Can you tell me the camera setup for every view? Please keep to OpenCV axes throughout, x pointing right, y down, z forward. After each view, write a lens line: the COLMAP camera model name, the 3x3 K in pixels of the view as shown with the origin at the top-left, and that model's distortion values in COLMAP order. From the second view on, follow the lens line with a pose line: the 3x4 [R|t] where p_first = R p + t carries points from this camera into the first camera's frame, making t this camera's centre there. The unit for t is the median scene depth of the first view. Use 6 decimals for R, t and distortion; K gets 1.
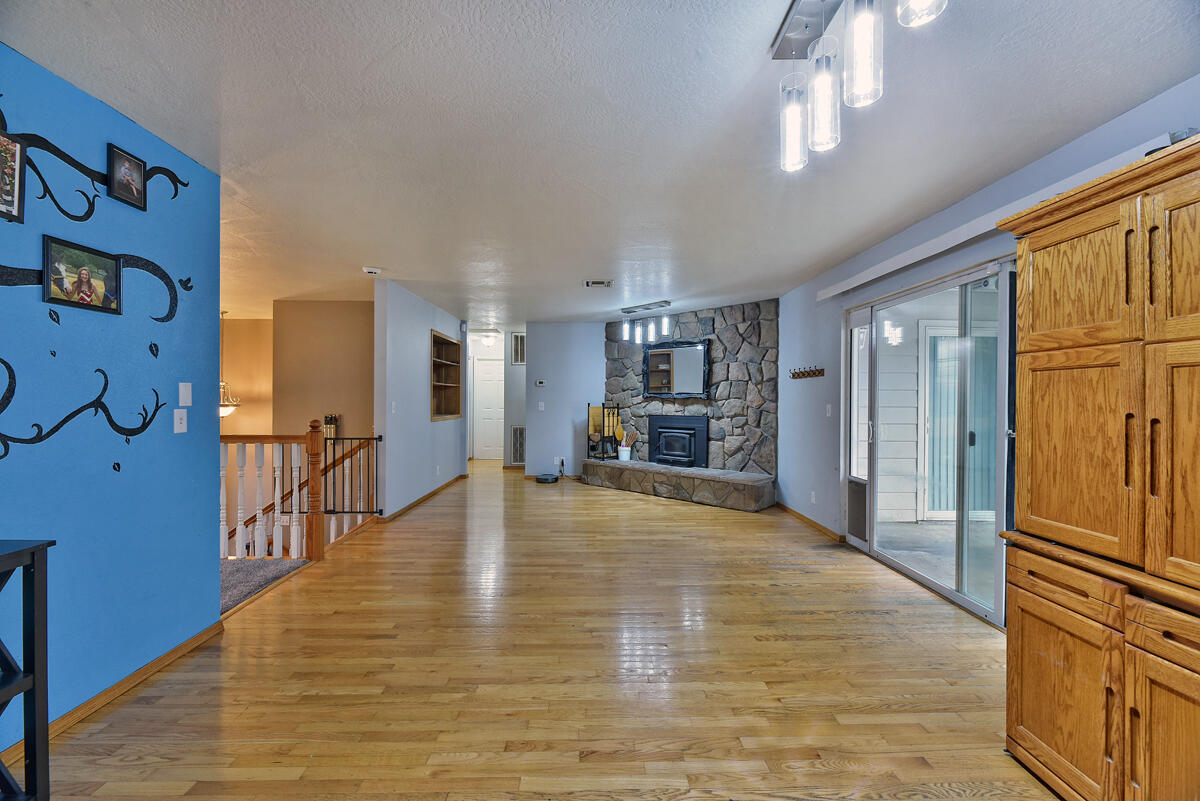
lens RADIAL K [[487.3, 0, 605.6], [0, 487.3, 401.2], [0, 0, 1]] dist [0.002135, -0.004366]
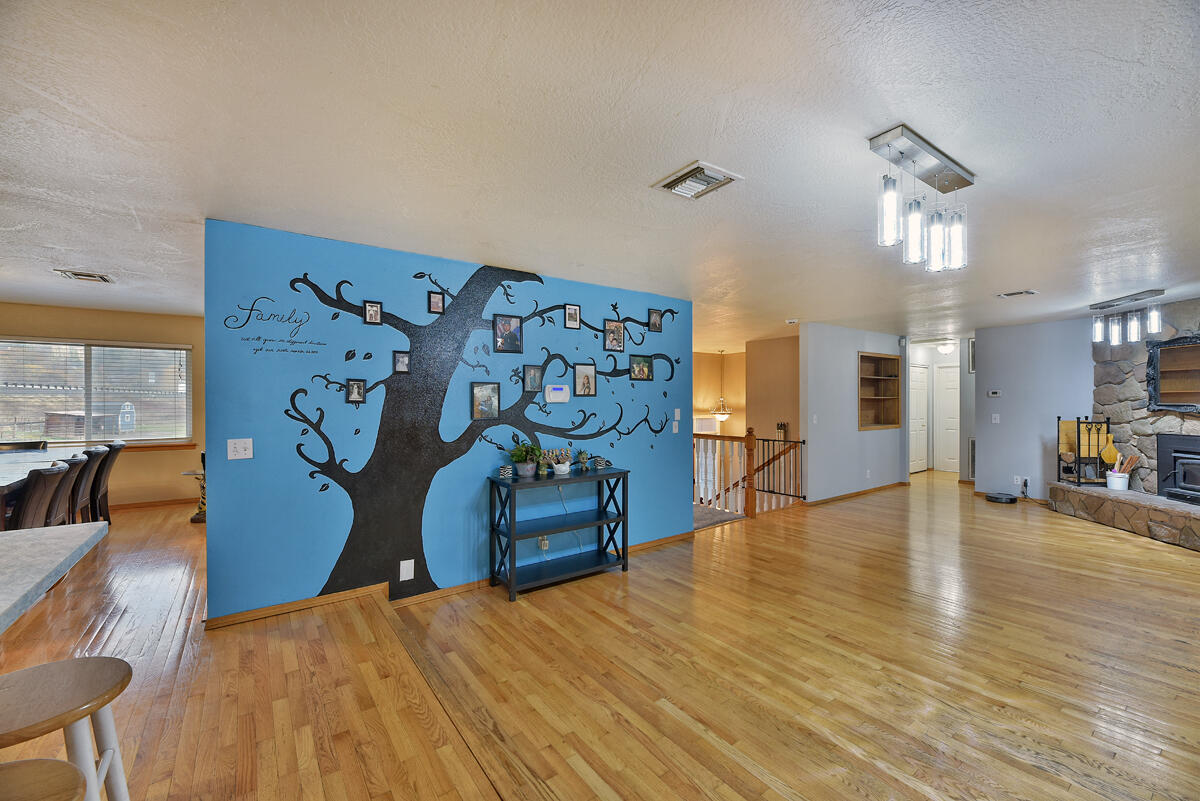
lens RADIAL K [[487.3, 0, 597.8], [0, 487.3, 400.7], [0, 0, 1]] dist [0.002135, -0.004366]
pose [[0.569406, -0.007107, -0.822026, 0.253760], [0.001520, 0.999970, -0.007592, -0.022492], [0.822055, 0.003074, 0.569400, -0.178658]]
